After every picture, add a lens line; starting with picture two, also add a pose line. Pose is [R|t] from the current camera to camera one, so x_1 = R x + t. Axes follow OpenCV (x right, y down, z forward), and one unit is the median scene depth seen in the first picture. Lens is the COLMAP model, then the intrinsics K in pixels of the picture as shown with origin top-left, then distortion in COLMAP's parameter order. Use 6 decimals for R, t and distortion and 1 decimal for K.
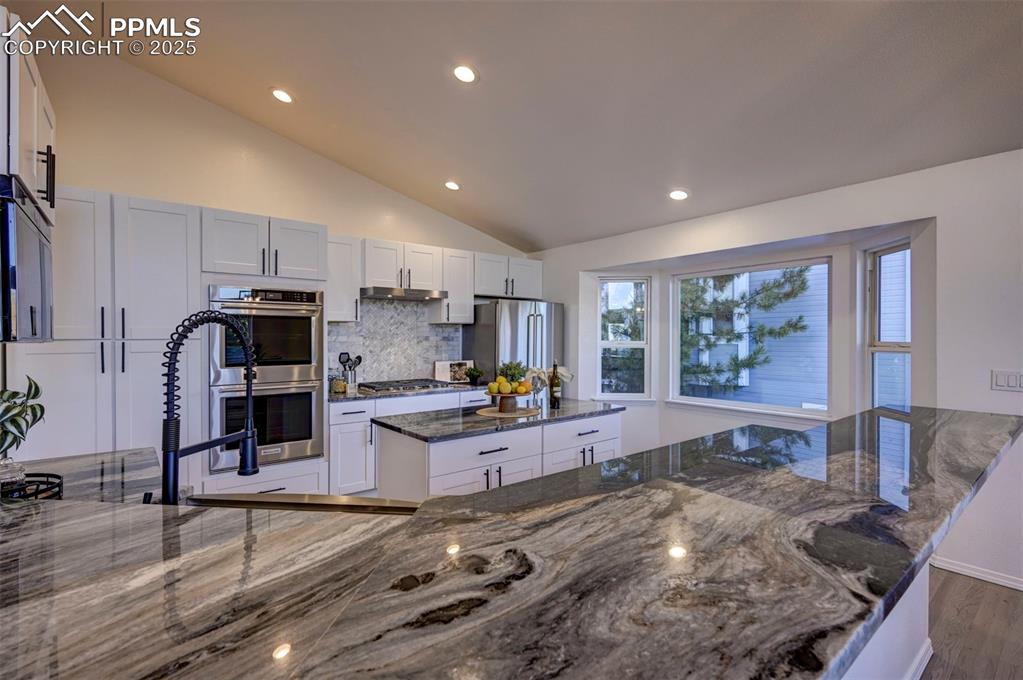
lens RADIAL K [[482.7, 0, 509.4], [0, 482.7, 337.5], [0, 0, 1]] dist [-0.001657, -0.000017]
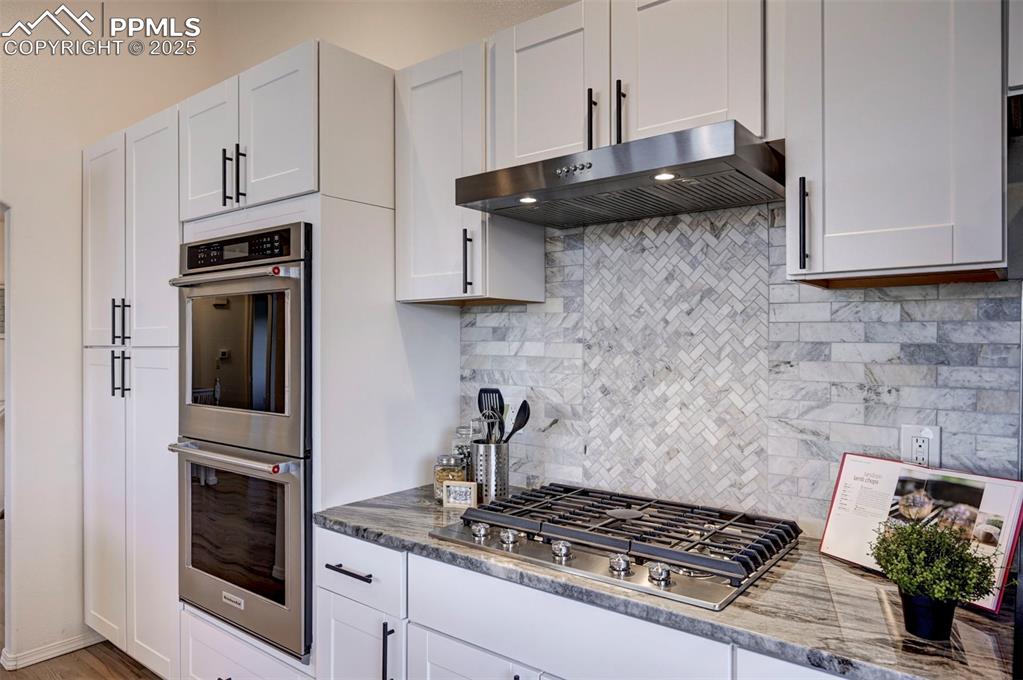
lens RADIAL K [[668.0, 0, 513.4], [0, 668.0, 343.6], [0, 0, 1]] dist [-0.007663, -0.003177]
pose [[0.223407, -0.000124, -0.974725, 0.126462], [-0.003191, 0.999995, -0.000859, -0.001008], [0.974720, 0.003302, 0.223405, 0.857649]]
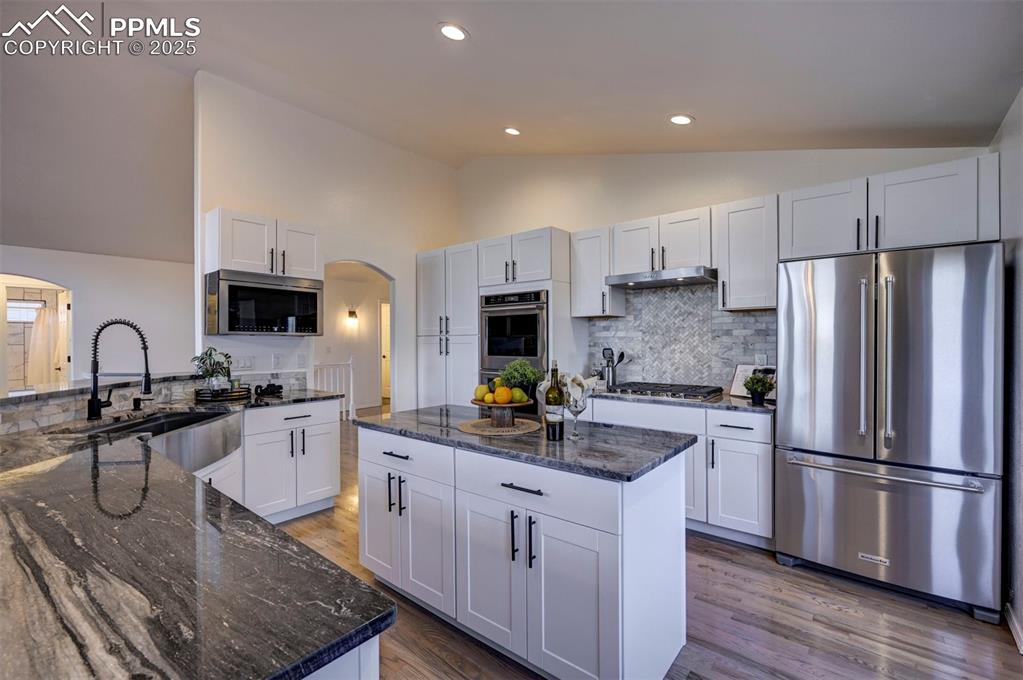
lens RADIAL K [[443.3, 0, 506.1], [0, 443.3, 339.9], [0, 0, 1]] dist [0.003684, 0.000251]
pose [[0.185308, -0.002289, -0.982678, 0.467870], [0.003701, 0.999992, -0.001632, 0.014434], [0.982673, -0.003334, 0.185315, 0.599195]]
